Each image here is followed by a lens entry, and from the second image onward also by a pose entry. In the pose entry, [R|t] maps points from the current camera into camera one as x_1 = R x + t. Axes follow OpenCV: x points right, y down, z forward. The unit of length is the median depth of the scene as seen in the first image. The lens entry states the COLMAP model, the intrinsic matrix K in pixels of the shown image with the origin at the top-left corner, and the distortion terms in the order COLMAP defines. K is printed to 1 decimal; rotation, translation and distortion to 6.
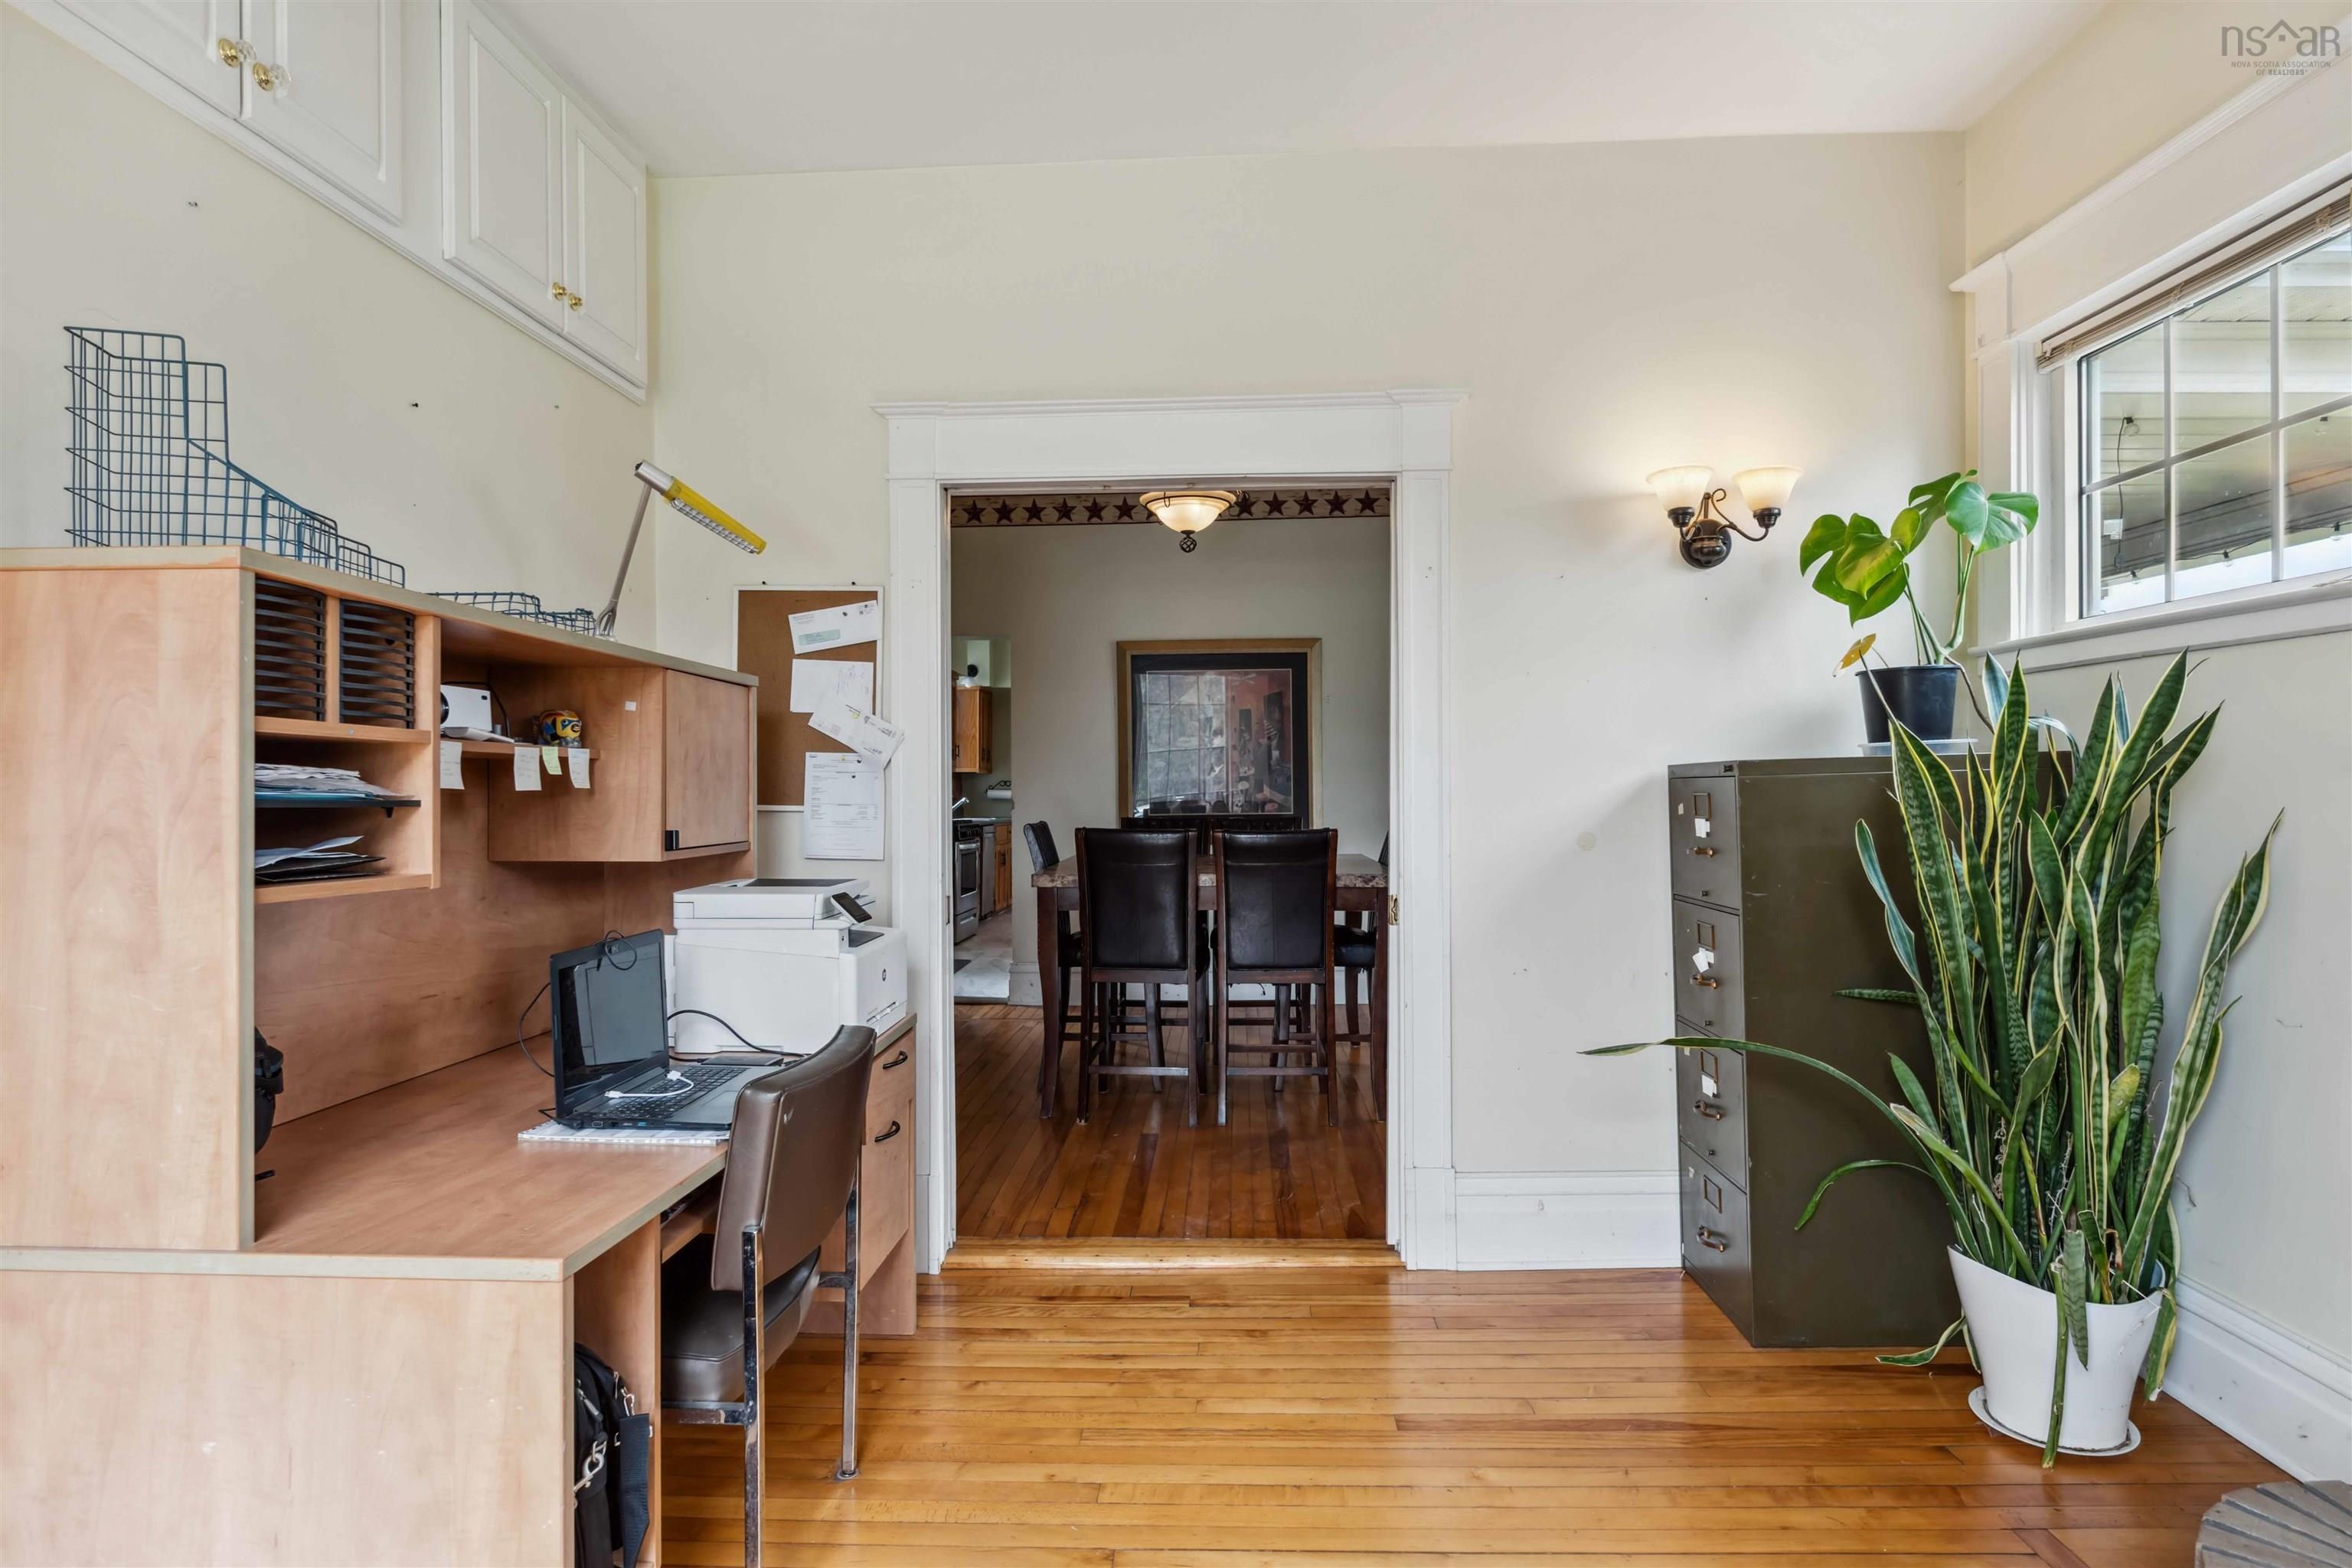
lens RADIAL K [[1223.0, 0, 1172.3], [0, 1223.0, 793.1], [0, 0, 1]] dist [-0.003503, -0.000843]
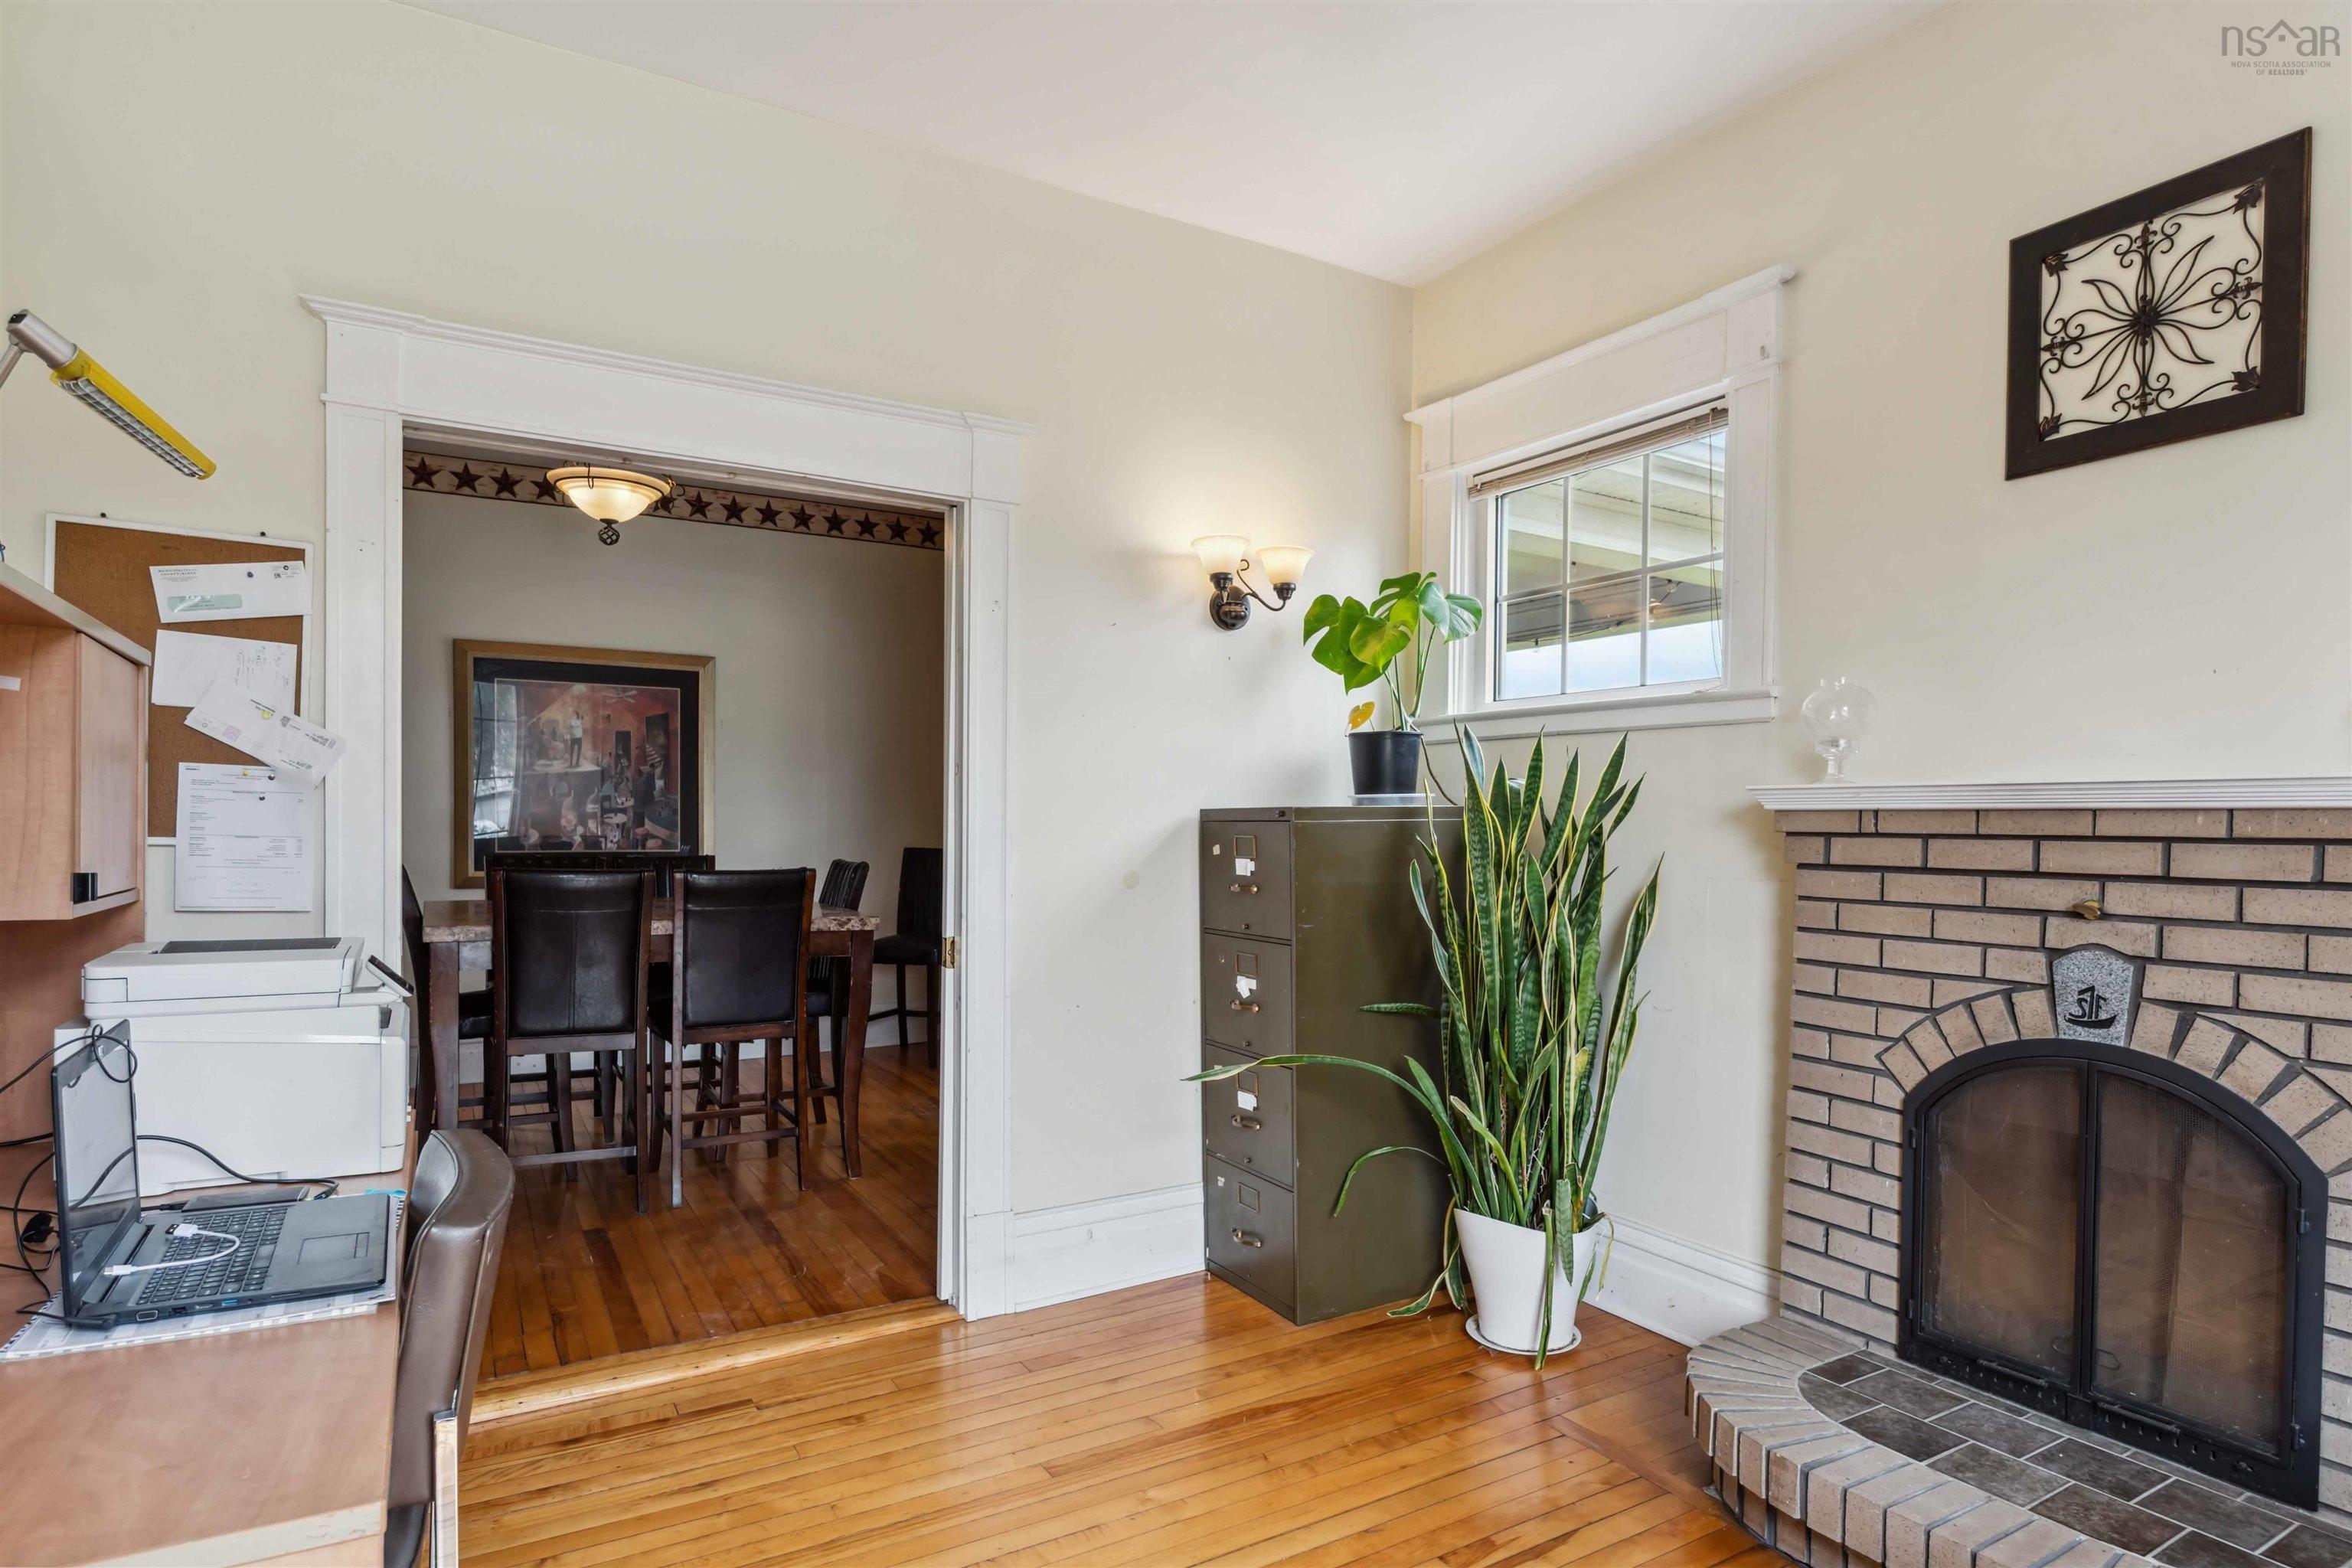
lens RADIAL K [[1260.5, 0, 1182.5], [0, 1260.5, 843.3], [0, 0, 1]] dist [-0.006465, -0.001019]
pose [[0.839267, 0.008762, 0.543648, -0.215555], [-0.014154, 0.999883, 0.005736, 0.001218], [-0.543535, -0.012509, 0.839294, 0.072458]]
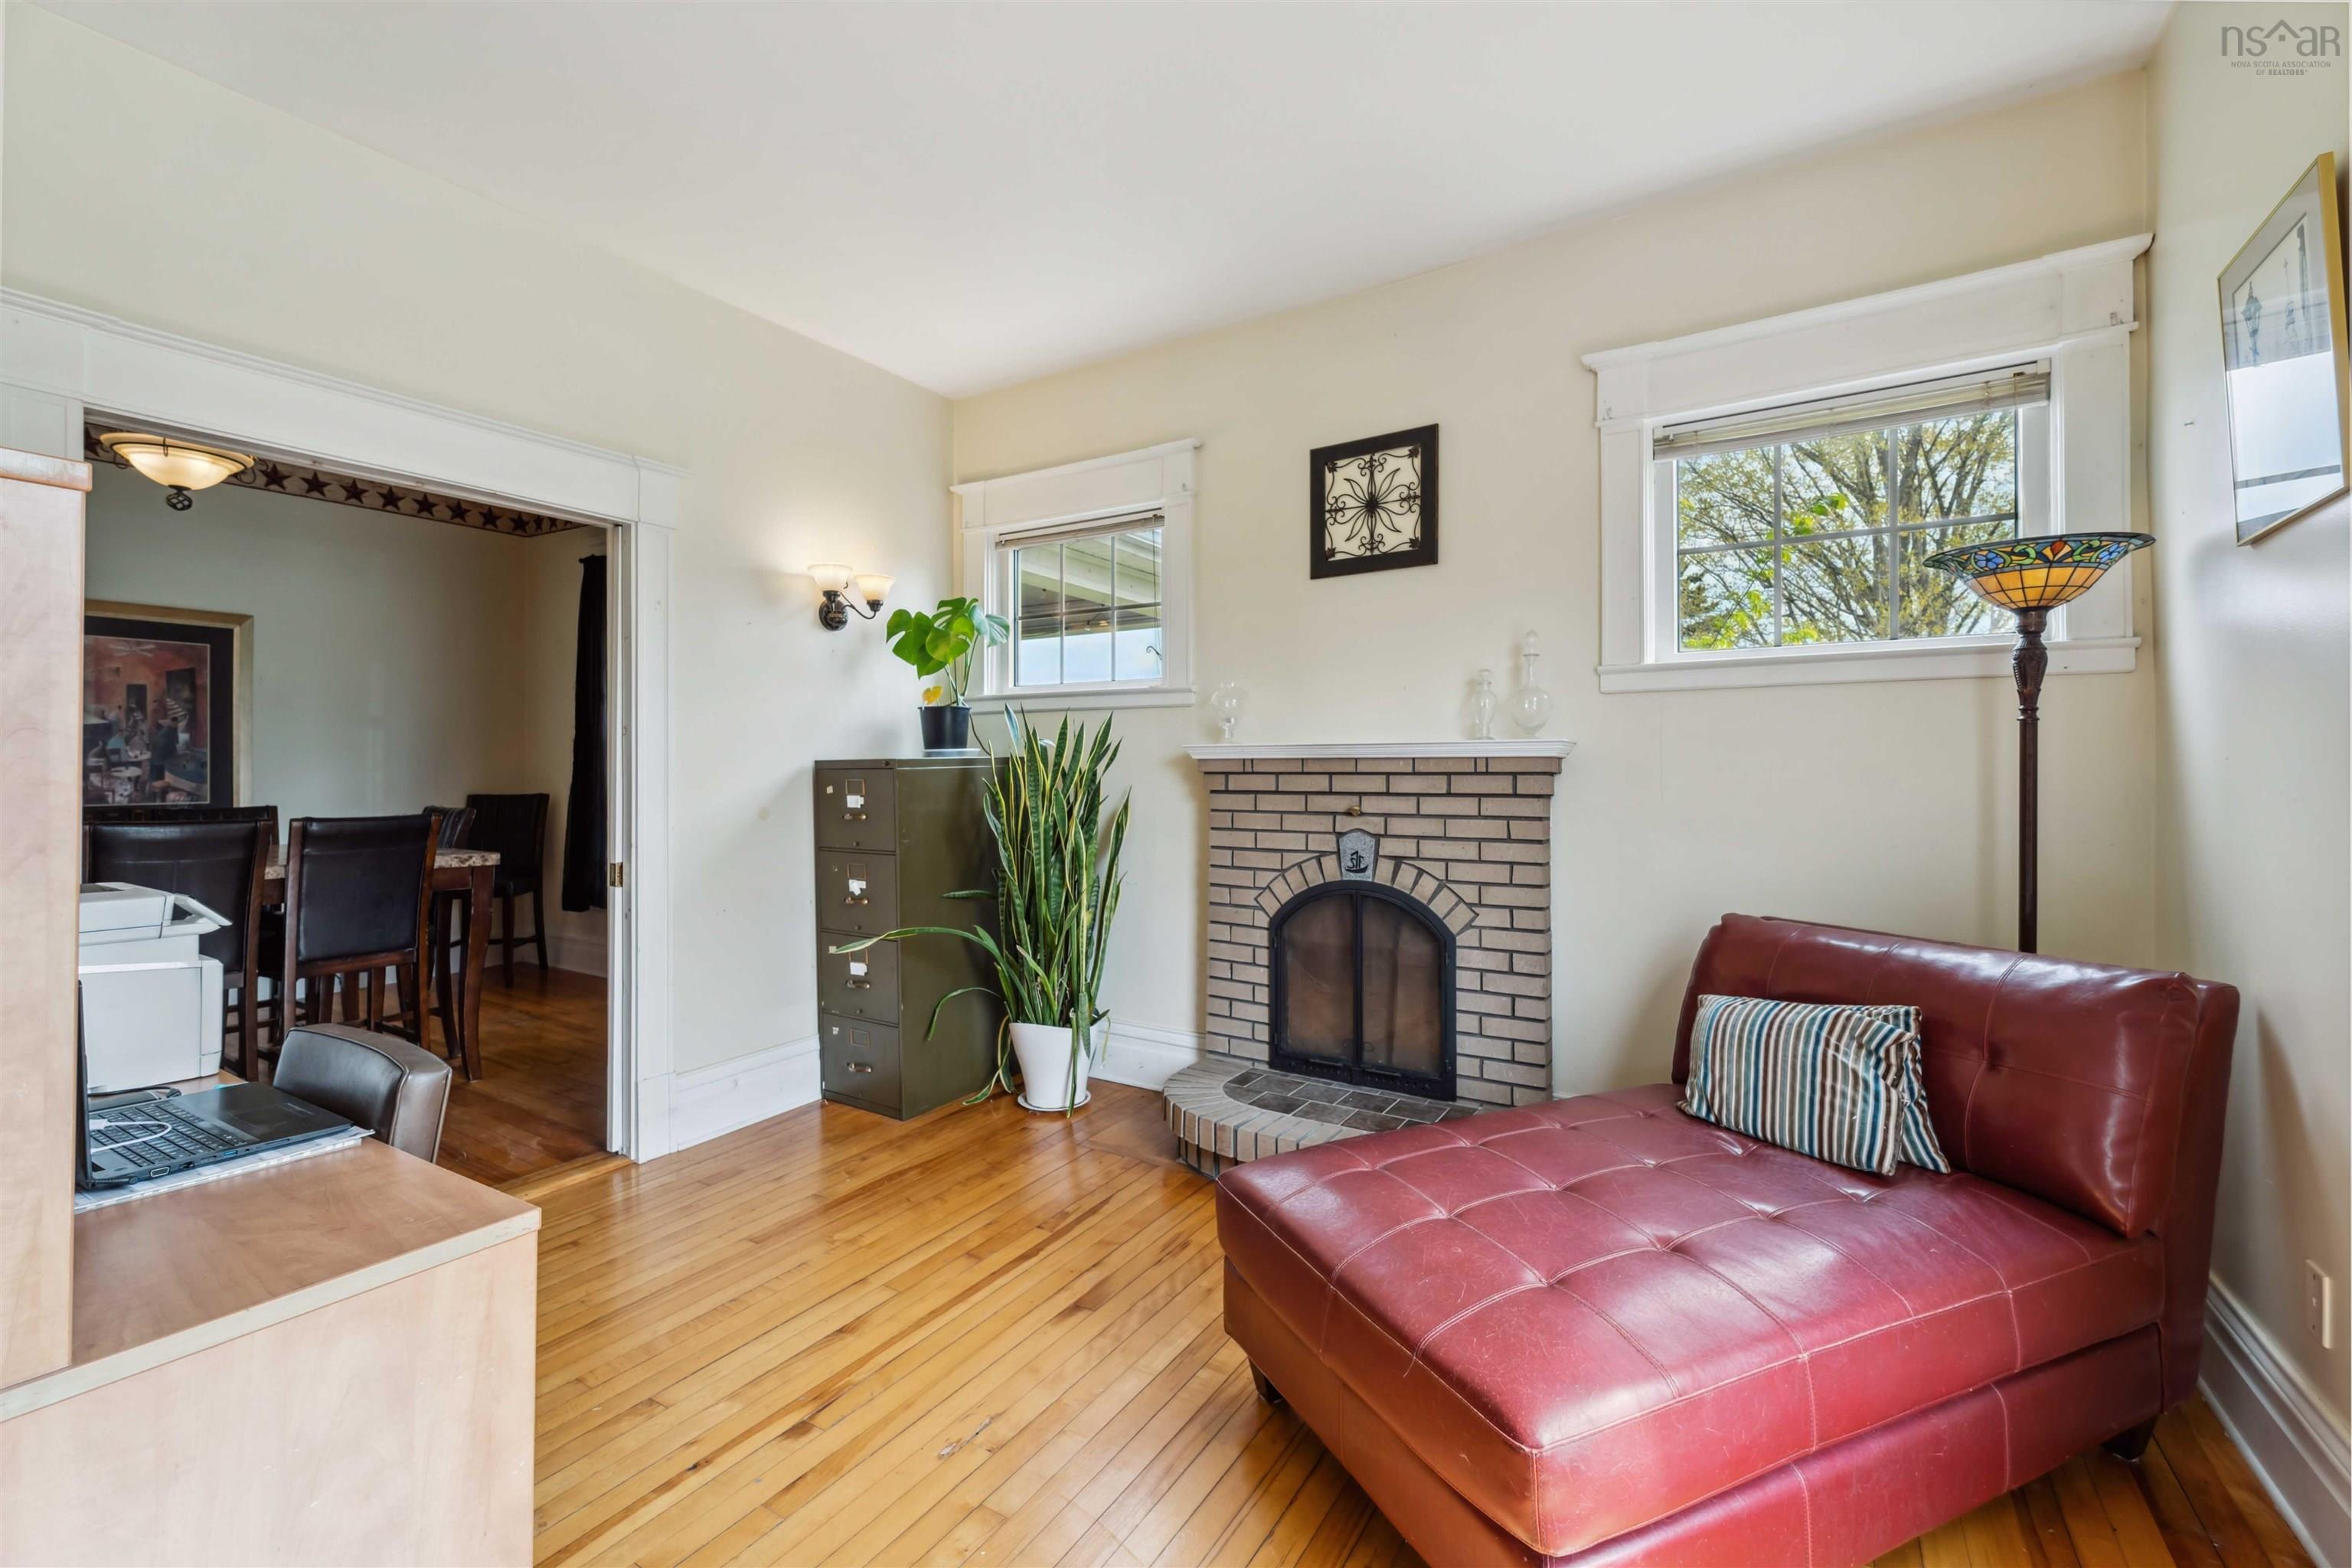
lens RADIAL K [[985.0, 0, 1164.7], [0, 985.0, 760.4], [0, 0, 1]] dist [0.002300, 0.000081]
pose [[0.503661, 0.015678, 0.863759, -0.415885], [0.001945, 0.999812, -0.019282, 0.001216], [-0.863899, 0.011392, 0.503536, 0.031838]]
